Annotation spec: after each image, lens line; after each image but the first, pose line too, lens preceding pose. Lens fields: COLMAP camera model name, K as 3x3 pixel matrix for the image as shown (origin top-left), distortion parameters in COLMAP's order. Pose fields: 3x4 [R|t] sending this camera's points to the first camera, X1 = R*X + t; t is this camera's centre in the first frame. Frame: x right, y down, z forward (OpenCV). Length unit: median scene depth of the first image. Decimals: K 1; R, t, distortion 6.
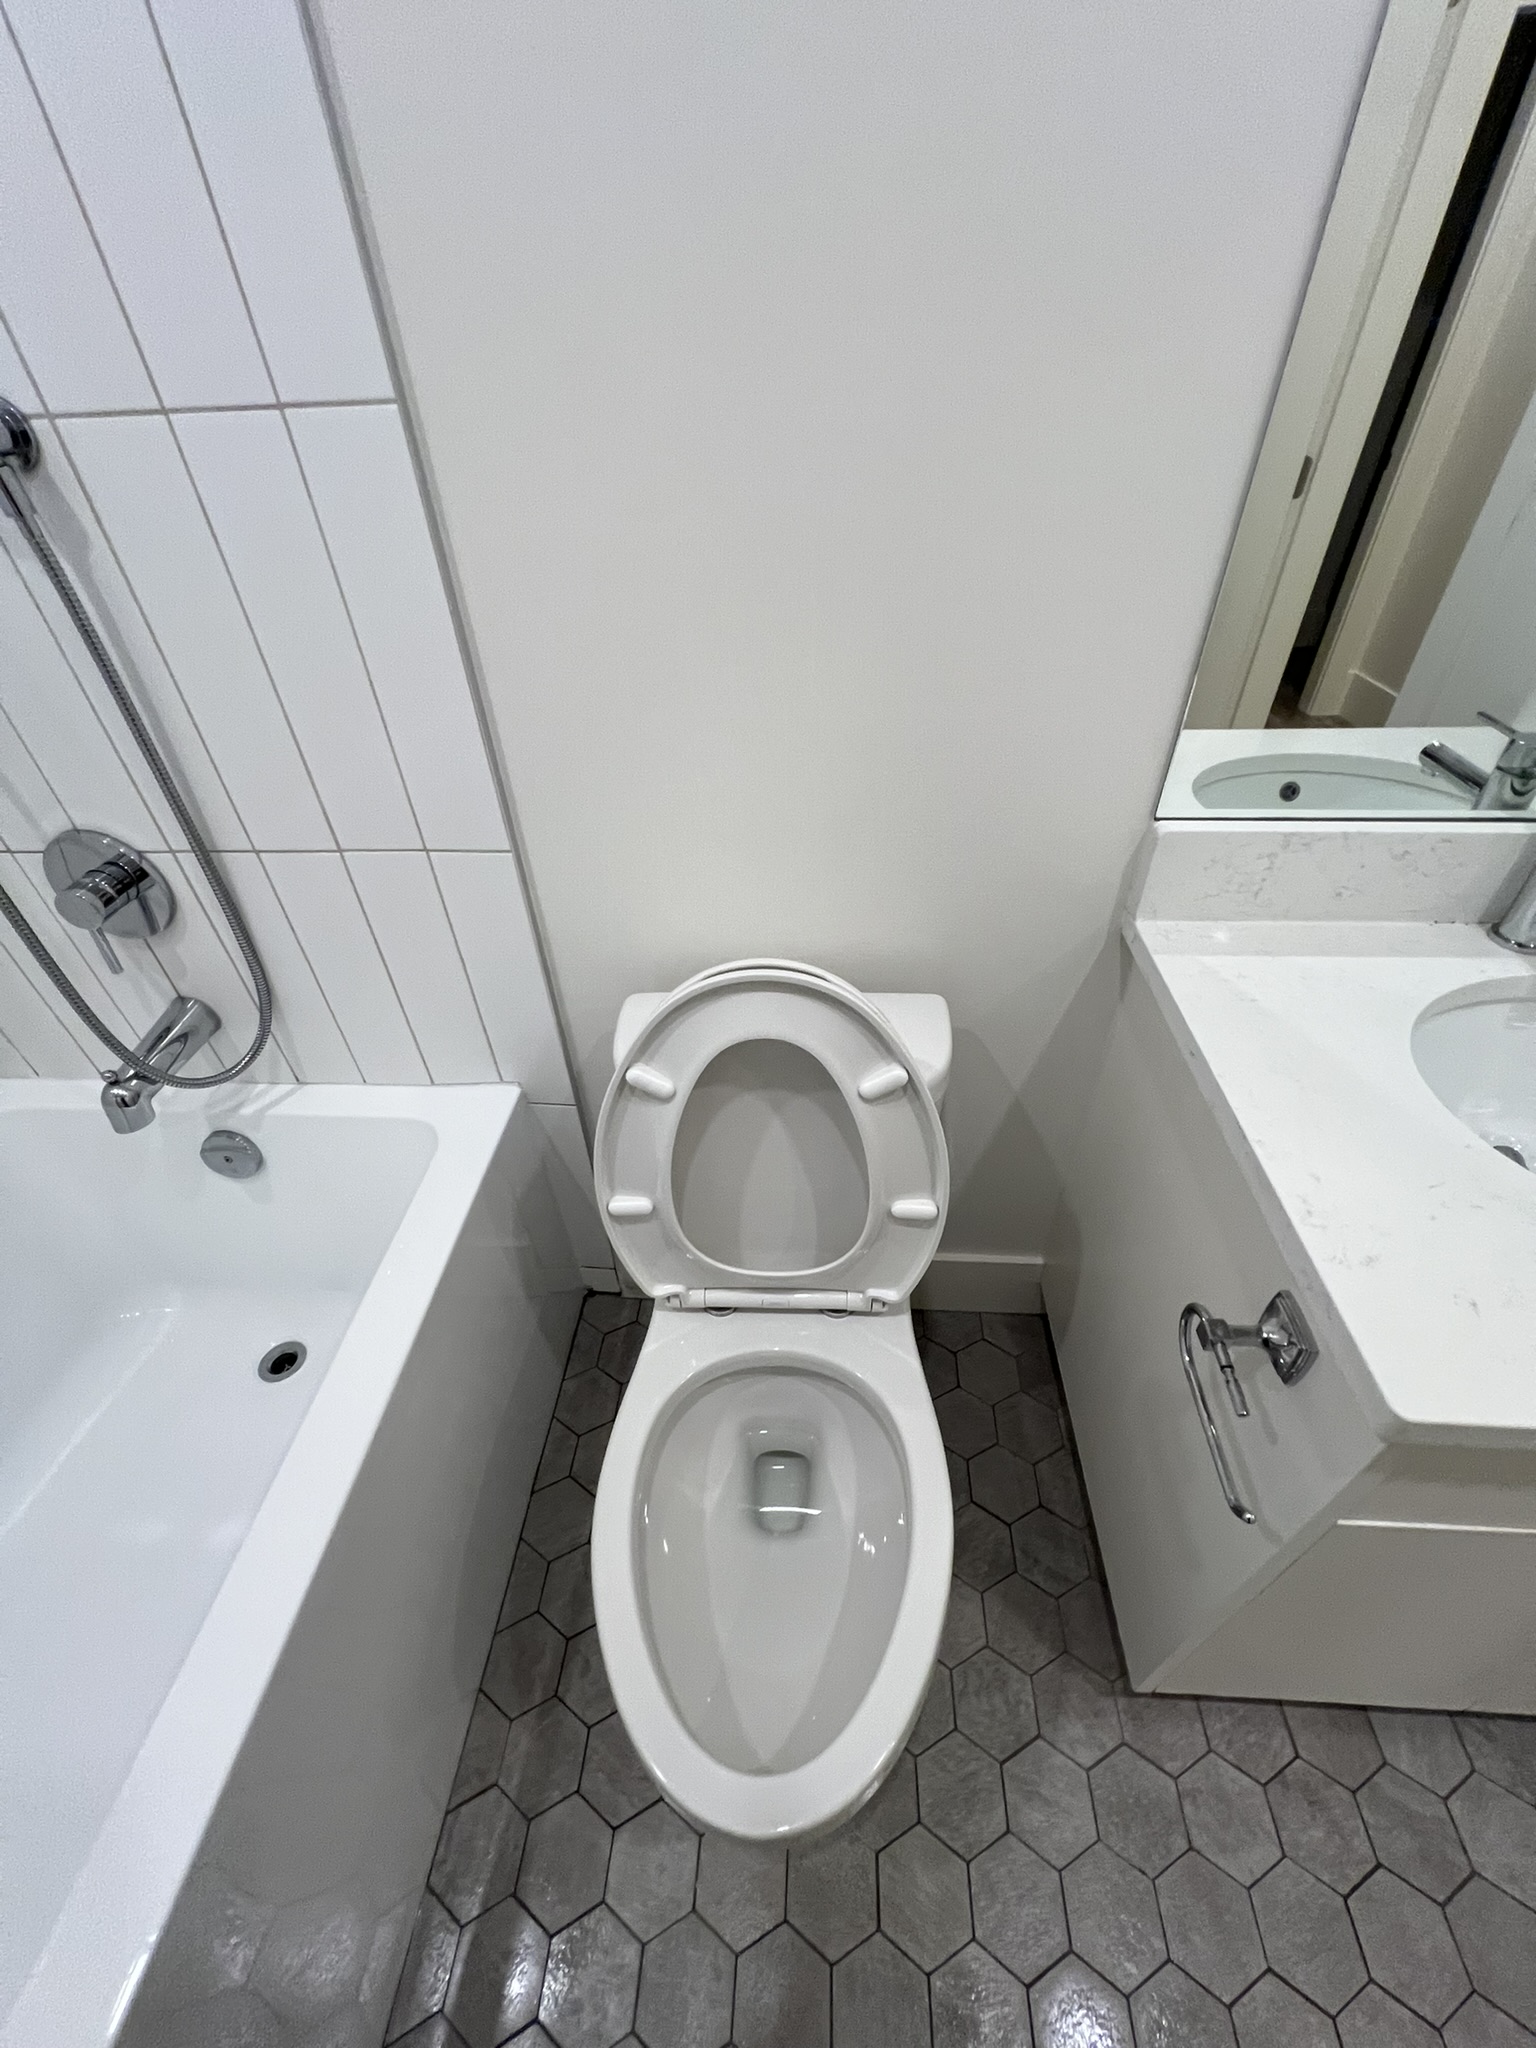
lens RADIAL K [[812.3, 0, 770.9], [0, 812.3, 1032.5], [0, 0, 1]] dist [-0.002513, 0.000571]
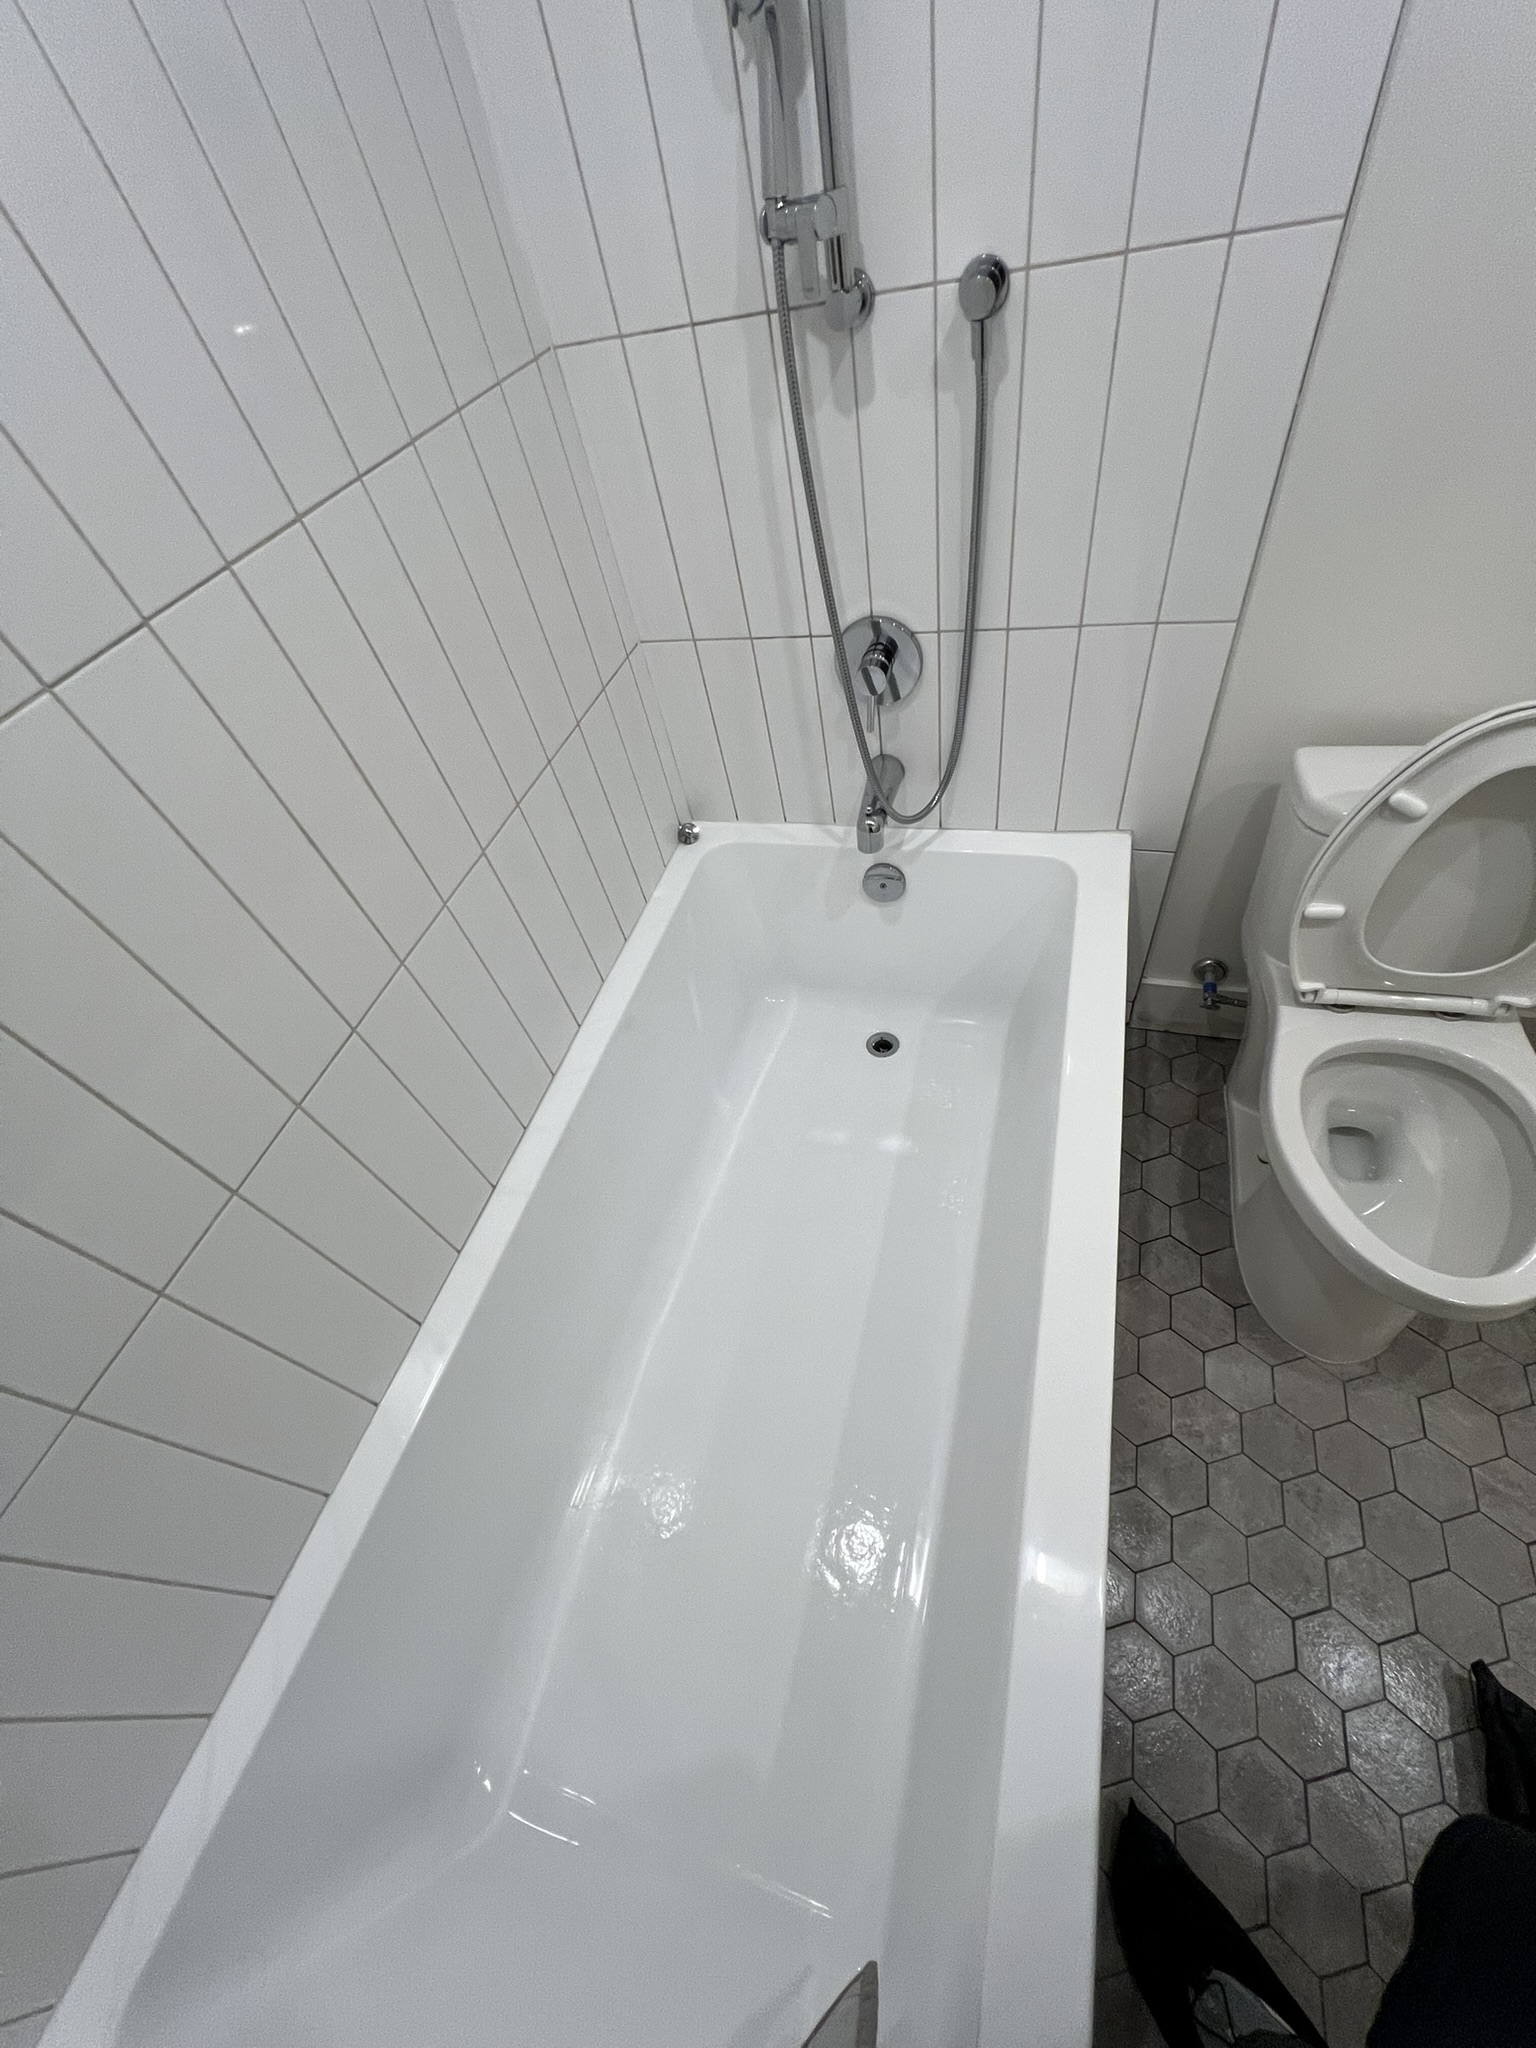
lens RADIAL K [[812.3, 0, 770.9], [0, 812.3, 1032.5], [0, 0, 1]] dist [-0.002513, 0.000571]
pose [[0.967630, 0.085064, -0.237607, -0.630061], [-0.032474, 0.975625, 0.217030, 0.132926], [0.250277, -0.202288, 0.946806, -0.441106]]
